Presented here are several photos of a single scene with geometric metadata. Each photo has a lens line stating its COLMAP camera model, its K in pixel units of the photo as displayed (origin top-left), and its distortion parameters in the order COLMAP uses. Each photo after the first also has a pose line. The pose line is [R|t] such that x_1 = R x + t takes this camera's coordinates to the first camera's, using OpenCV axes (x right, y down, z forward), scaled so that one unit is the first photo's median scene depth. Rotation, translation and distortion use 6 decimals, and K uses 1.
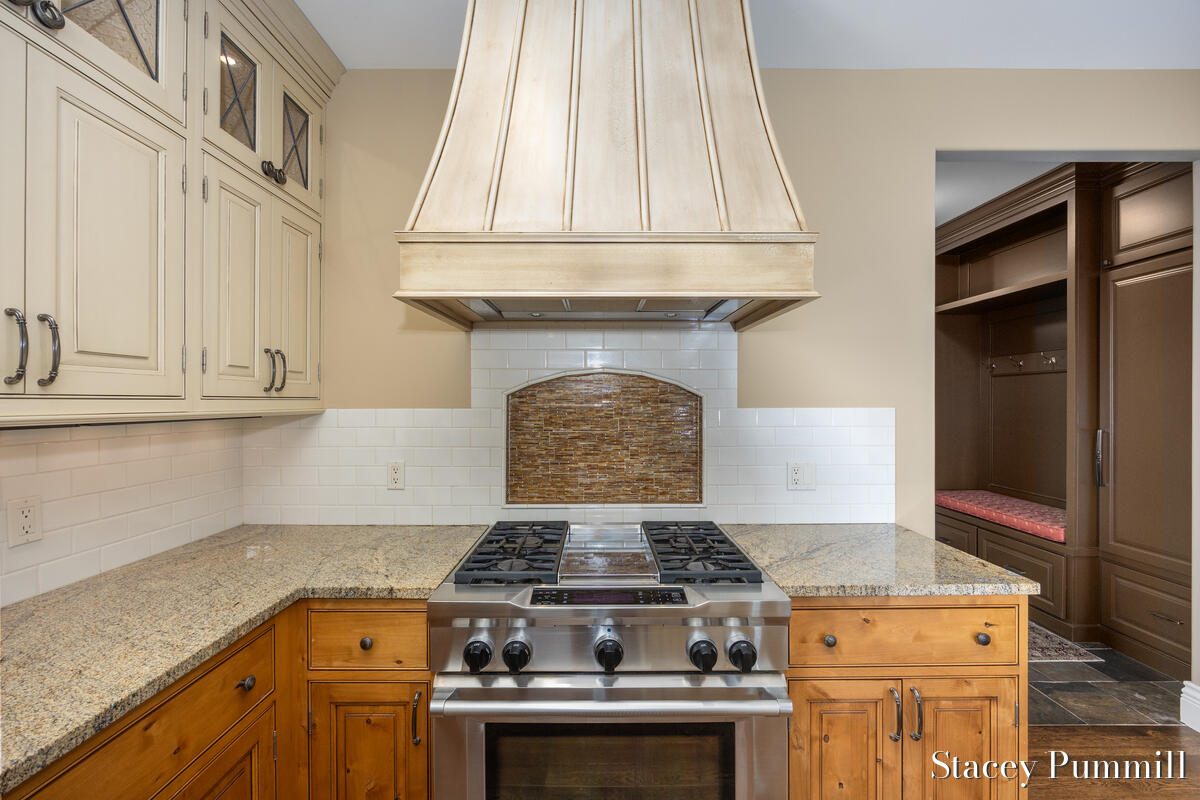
lens RADIAL K [[476.4, 0, 599.5], [0, 476.4, 400.2], [0, 0, 1]] dist [0.000034, 0.000102]
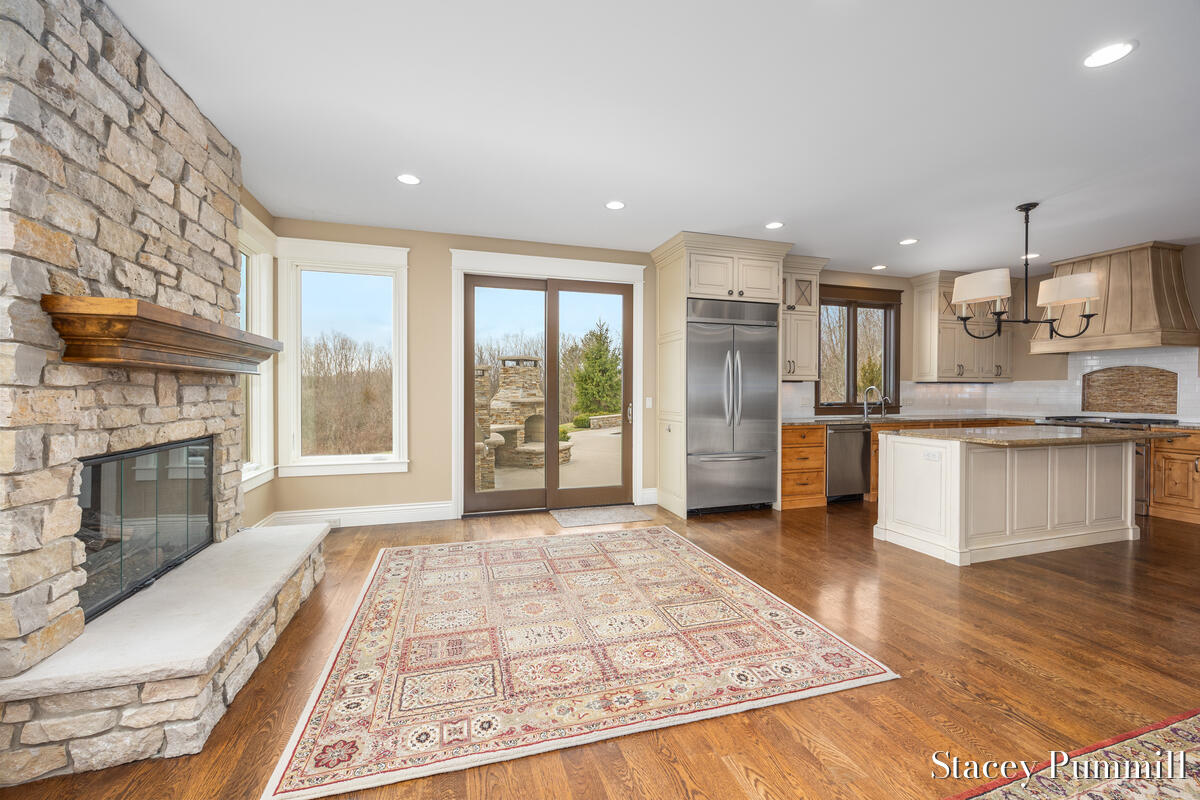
lens RADIAL K [[476.4, 0, 598.4], [0, 476.4, 397.9], [0, 0, 1]] dist [0.000034, 0.000102]
pose [[0.291988, 0.008172, -0.956387, 2.488274], [-0.002054, 0.999967, 0.007917, 0.157565], [0.956420, -0.000347, 0.291995, -3.905600]]
